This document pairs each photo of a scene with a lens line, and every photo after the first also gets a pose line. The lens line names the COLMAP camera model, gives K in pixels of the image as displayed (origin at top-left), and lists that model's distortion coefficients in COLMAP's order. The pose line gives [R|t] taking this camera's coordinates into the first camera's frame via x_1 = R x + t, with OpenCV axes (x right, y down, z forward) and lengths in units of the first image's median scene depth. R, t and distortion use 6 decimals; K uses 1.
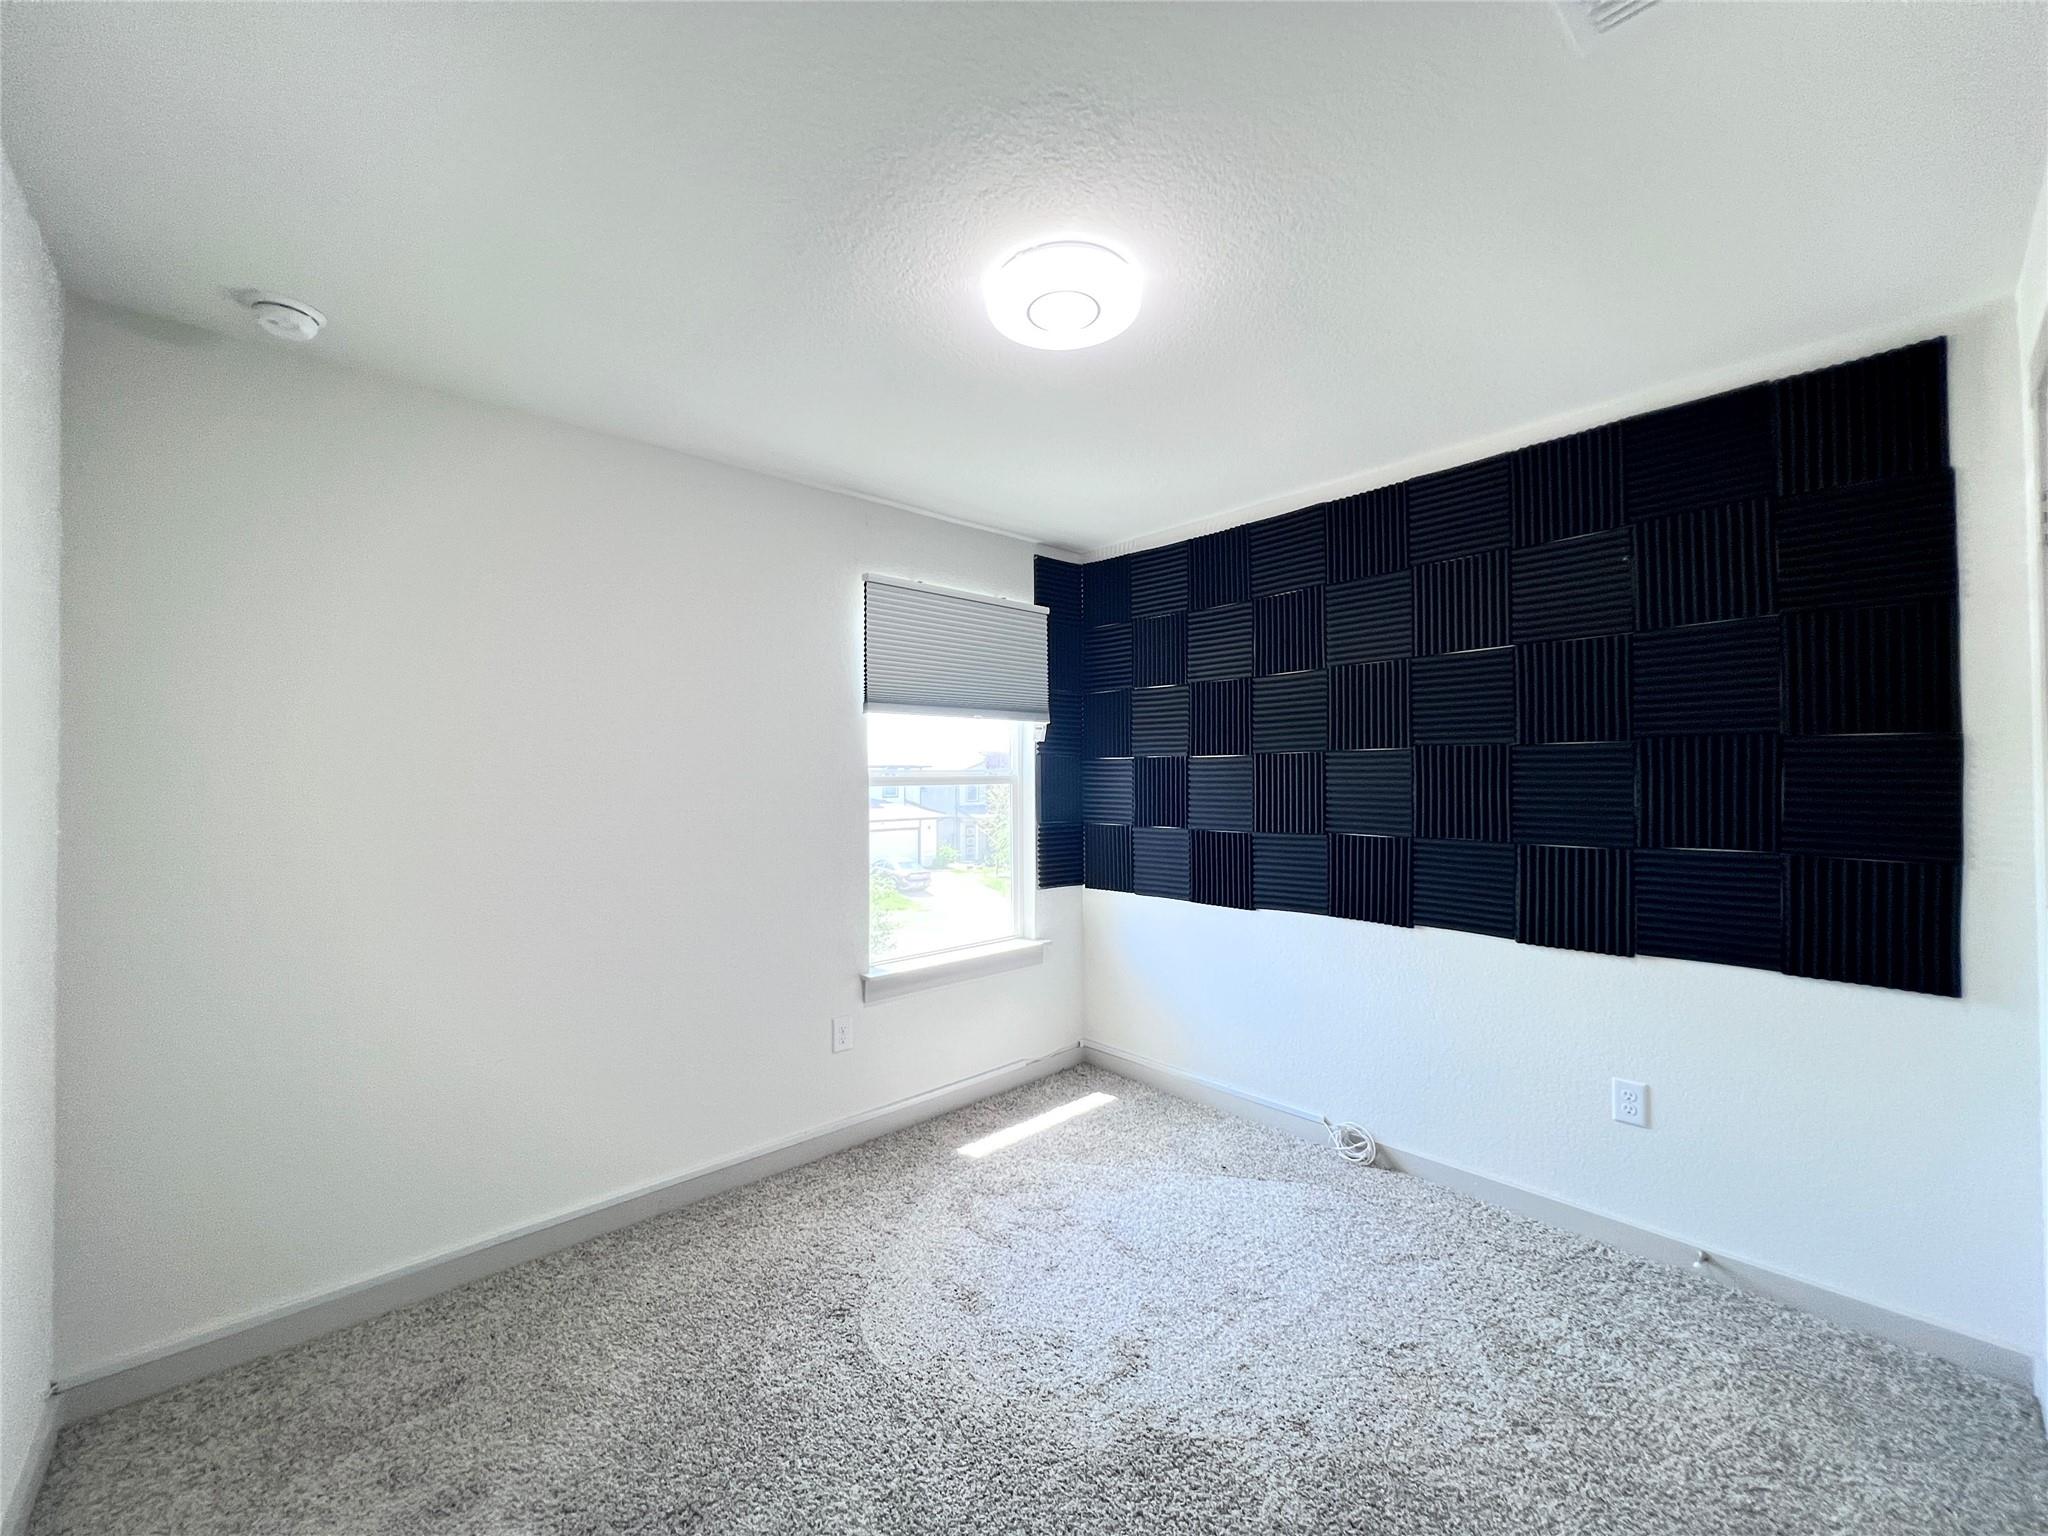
lens RADIAL K [[814.3, 0, 1019.3], [0, 814.3, 766.0], [0, 0, 1]] dist [-0.003976, -0.000284]
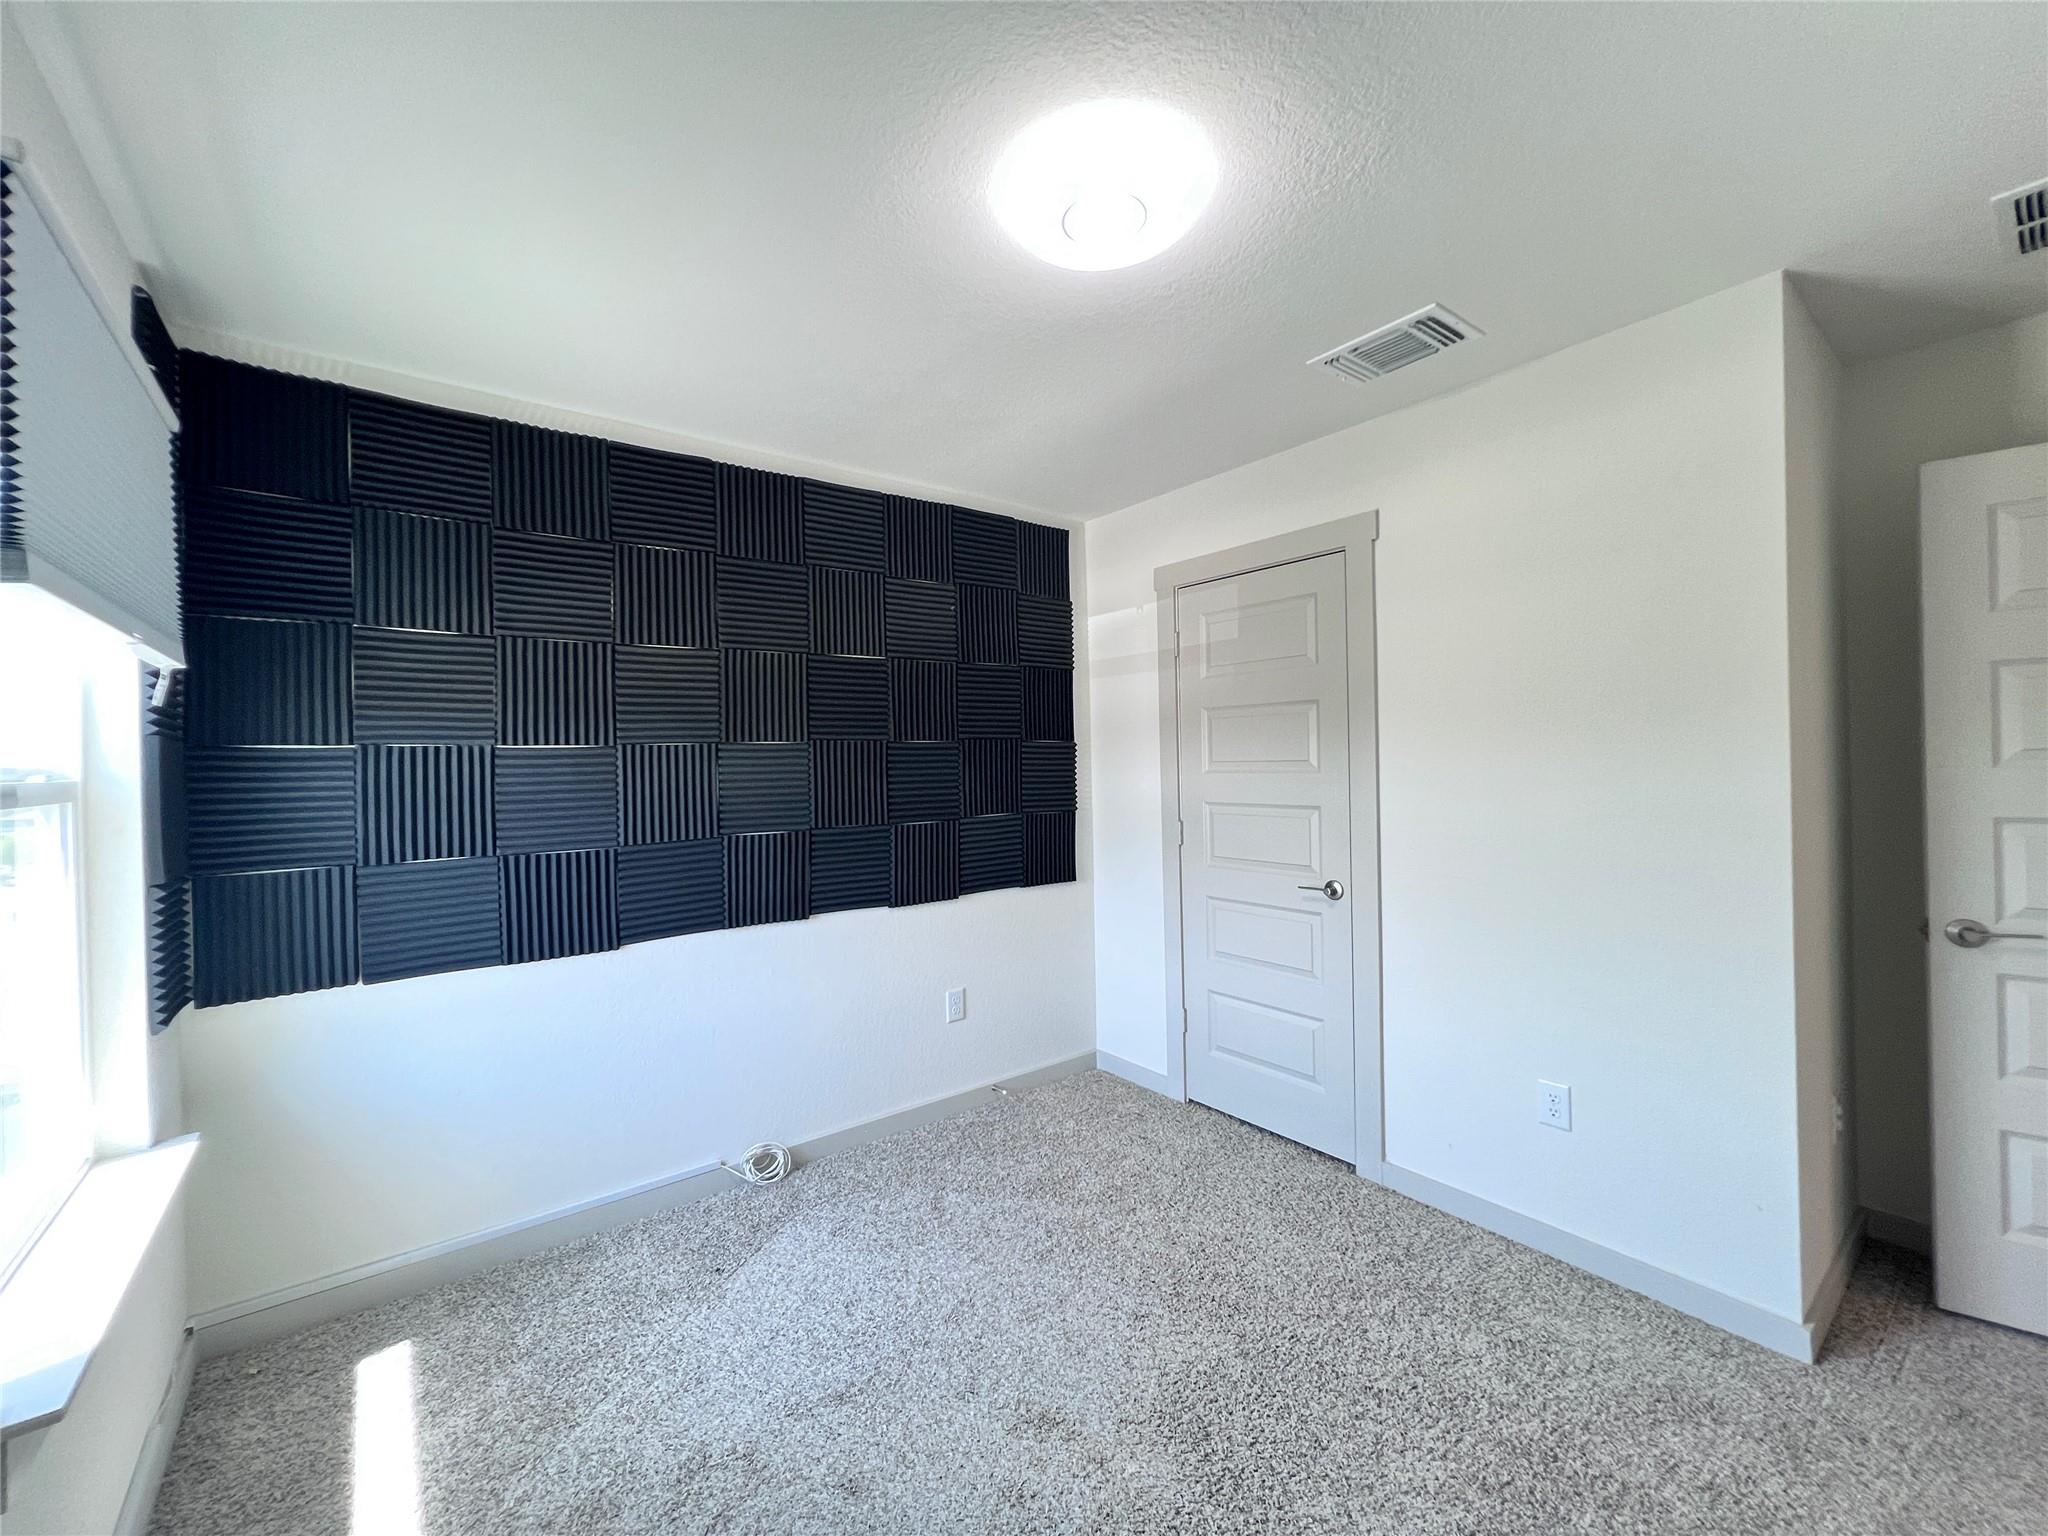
lens RADIAL K [[814.3, 0, 1021.5], [0, 814.3, 768.5], [0, 0, 1]] dist [-0.003976, -0.000284]
pose [[0.082270, 0.001236, 0.996609, -0.462208], [0.007301, 0.999972, -0.001842, 0.013778], [-0.996583, 0.007427, 0.082259, 0.588389]]
